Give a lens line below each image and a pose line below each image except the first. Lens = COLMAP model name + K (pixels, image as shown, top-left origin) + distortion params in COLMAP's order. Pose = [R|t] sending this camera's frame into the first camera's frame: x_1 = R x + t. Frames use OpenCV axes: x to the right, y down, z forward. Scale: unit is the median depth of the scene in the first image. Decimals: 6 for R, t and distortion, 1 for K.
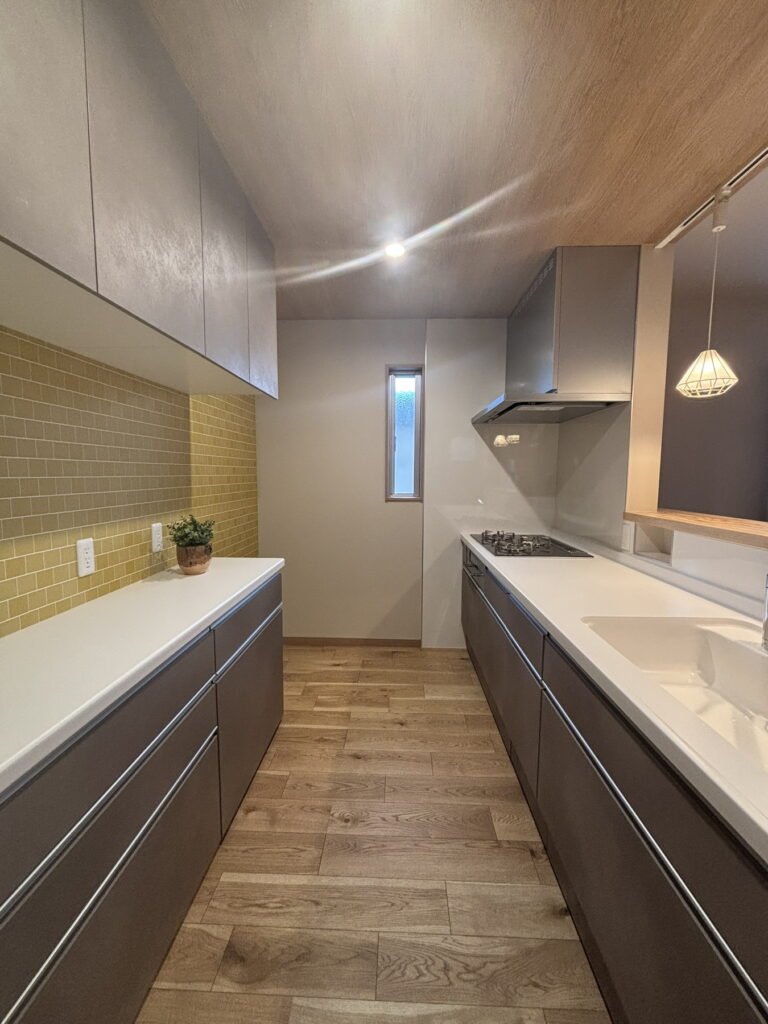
lens RADIAL K [[414.4, 0, 384.4], [0, 414.4, 512.1], [0, 0, 1]] dist [0.000094, -0.000041]
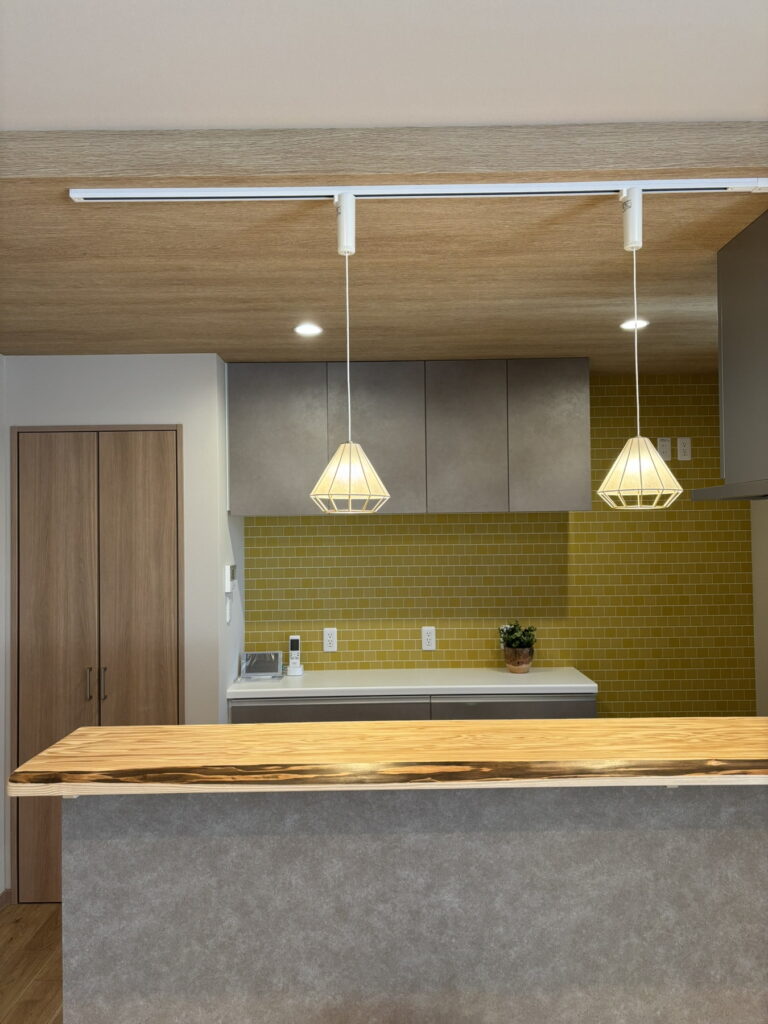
lens RADIAL K [[772.2, 0, 388.0], [0, 772.2, 515.0], [0, 0, 1]] dist [0.009683, -0.005014]
pose [[0.034686, -0.035333, -0.998773, 2.076834], [-0.084016, 0.995734, -0.038144, -0.217808], [0.995860, 0.085236, 0.031570, 0.683826]]
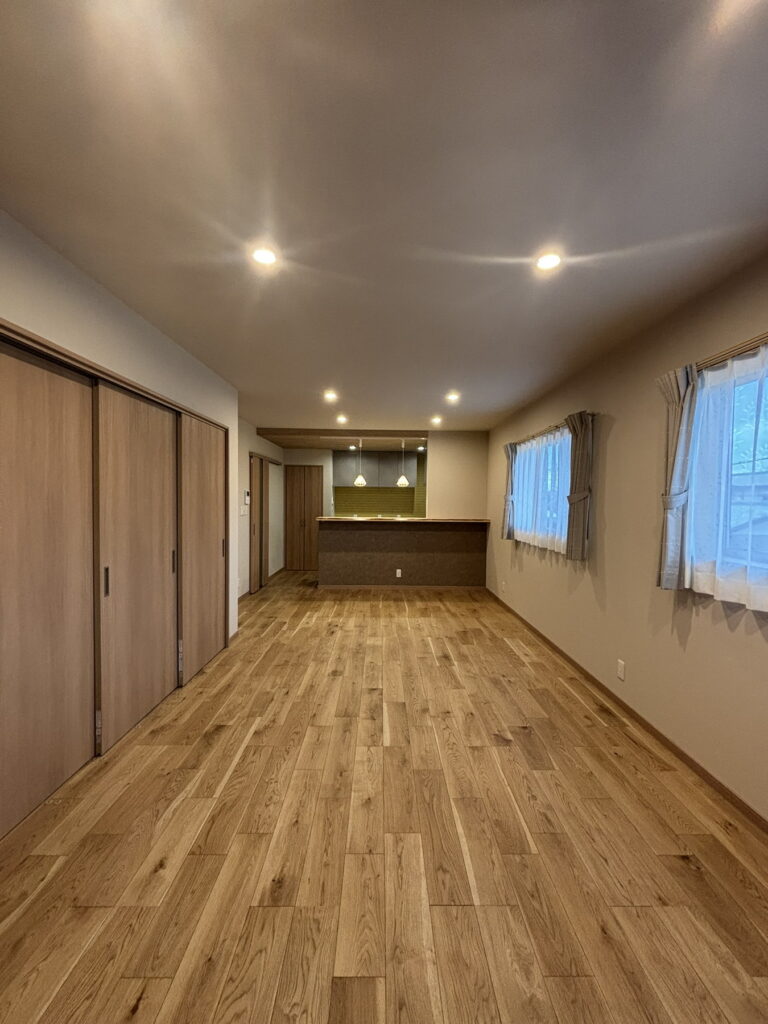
lens RADIAL K [[414.4, 0, 386.6], [0, 414.4, 516.4], [0, 0, 1]] dist [0.000094, -0.000041]
pose [[0.046659, 0.031434, -0.998416, 5.089362], [-0.110853, 0.993494, 0.026099, -0.091991], [0.992741, 0.109460, 0.049840, 0.752633]]
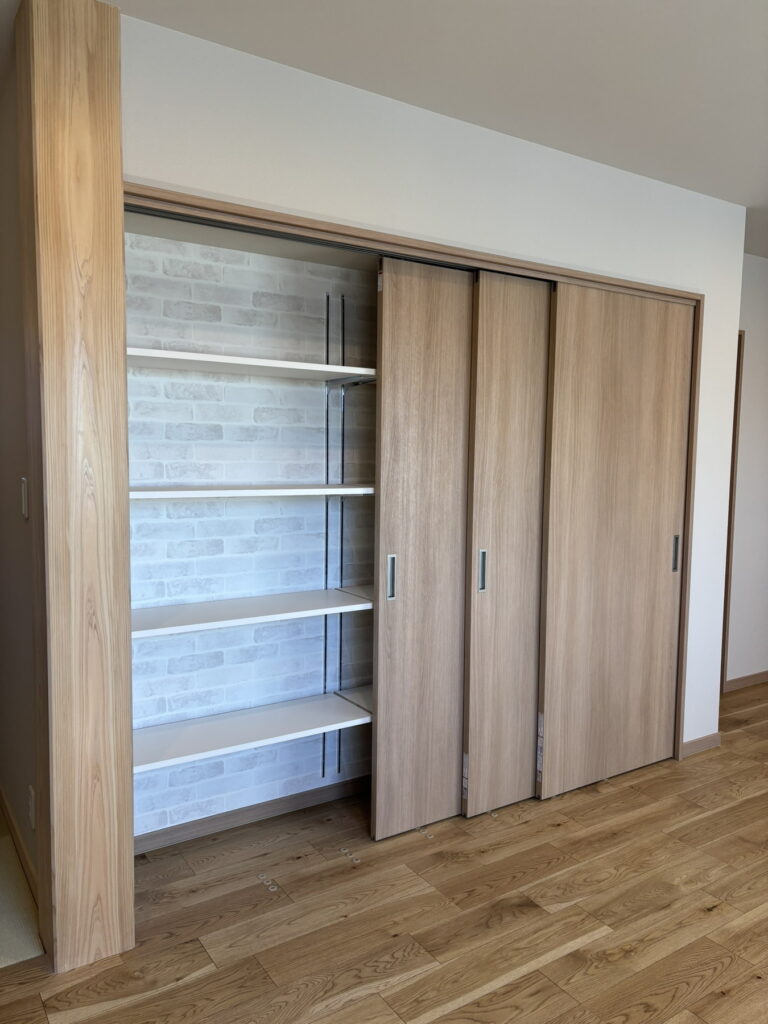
lens RADIAL K [[772.2, 0, 381.5], [0, 772.2, 517.0], [0, 0, 1]] dist [0.009683, -0.005014]
pose [[-0.815974, 0.031858, -0.577211, 4.545322], [-0.080438, 0.982510, 0.167940, -0.138737], [0.572466, 0.183465, -0.799139, 1.192430]]
